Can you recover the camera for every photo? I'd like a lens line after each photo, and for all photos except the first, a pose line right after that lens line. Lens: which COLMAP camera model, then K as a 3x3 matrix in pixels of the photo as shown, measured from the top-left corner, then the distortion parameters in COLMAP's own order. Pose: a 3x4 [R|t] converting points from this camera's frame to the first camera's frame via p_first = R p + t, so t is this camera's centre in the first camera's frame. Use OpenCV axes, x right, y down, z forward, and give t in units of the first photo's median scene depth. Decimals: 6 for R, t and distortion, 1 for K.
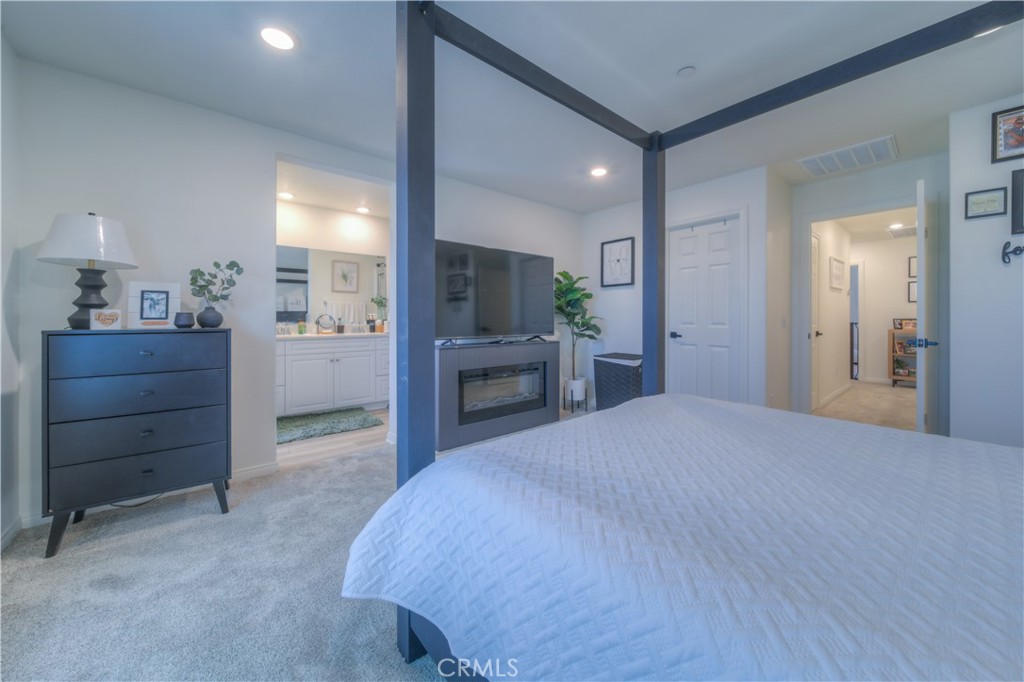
lens RADIAL K [[359.7, 0, 506.8], [0, 359.7, 319.1], [0, 0, 1]] dist [-0.003402, -0.000900]
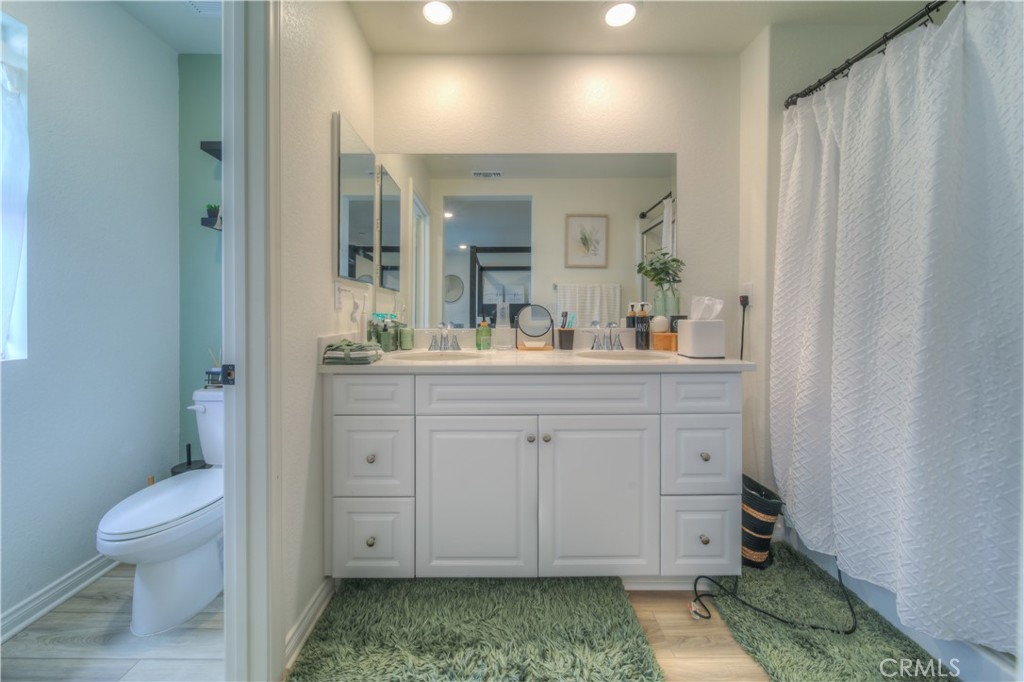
lens RADIAL K [[359.7, 0, 492.9], [0, 359.7, 317.0], [0, 0, 1]] dist [-0.003402, -0.000900]
pose [[0.764591, 0.006335, -0.644485, -0.250877], [0.002428, 0.999916, 0.012710, -0.002814], [0.644512, -0.011283, 0.764511, 0.607219]]
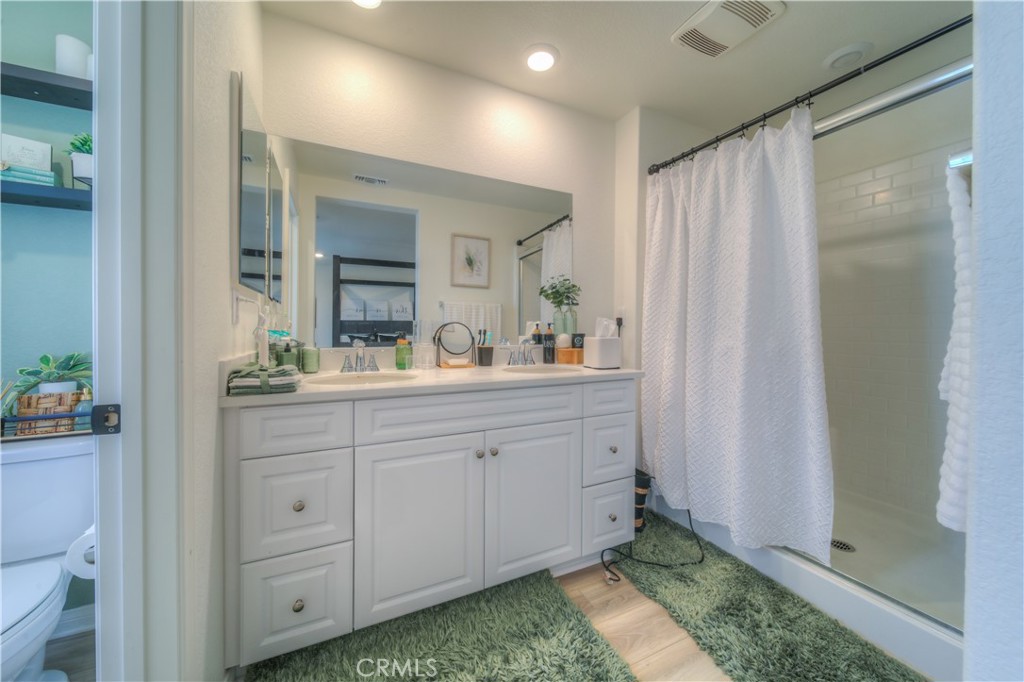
lens RADIAL K [[359.7, 0, 502.5], [0, 359.7, 335.5], [0, 0, 1]] dist [-0.003402, -0.000900]
pose [[0.964989, 0.007257, -0.262188, -0.318080], [-0.003499, 0.999884, 0.014795, -0.002866], [0.262265, -0.013359, 0.964903, 0.570431]]
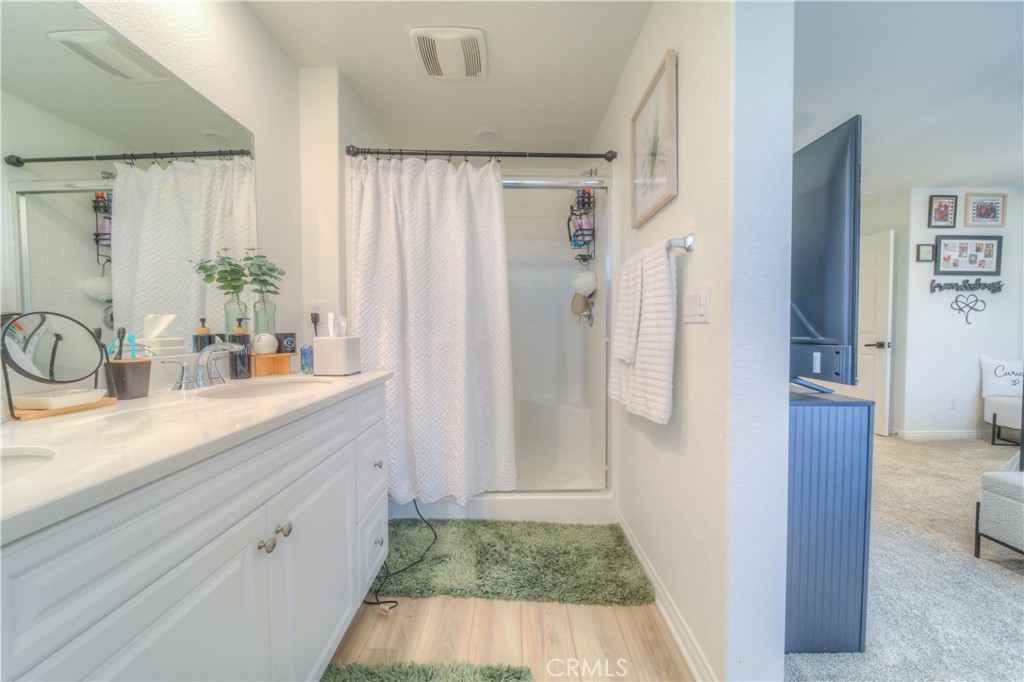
lens RADIAL K [[359.7, 0, 511.4], [0, 359.7, 342.6], [0, 0, 1]] dist [-0.003402, -0.000900]
pose [[0.630406, -0.032089, 0.775602, -0.466358], [0.004282, 0.999274, 0.037863, -0.001696], [-0.776254, -0.020548, 0.630085, 0.656725]]
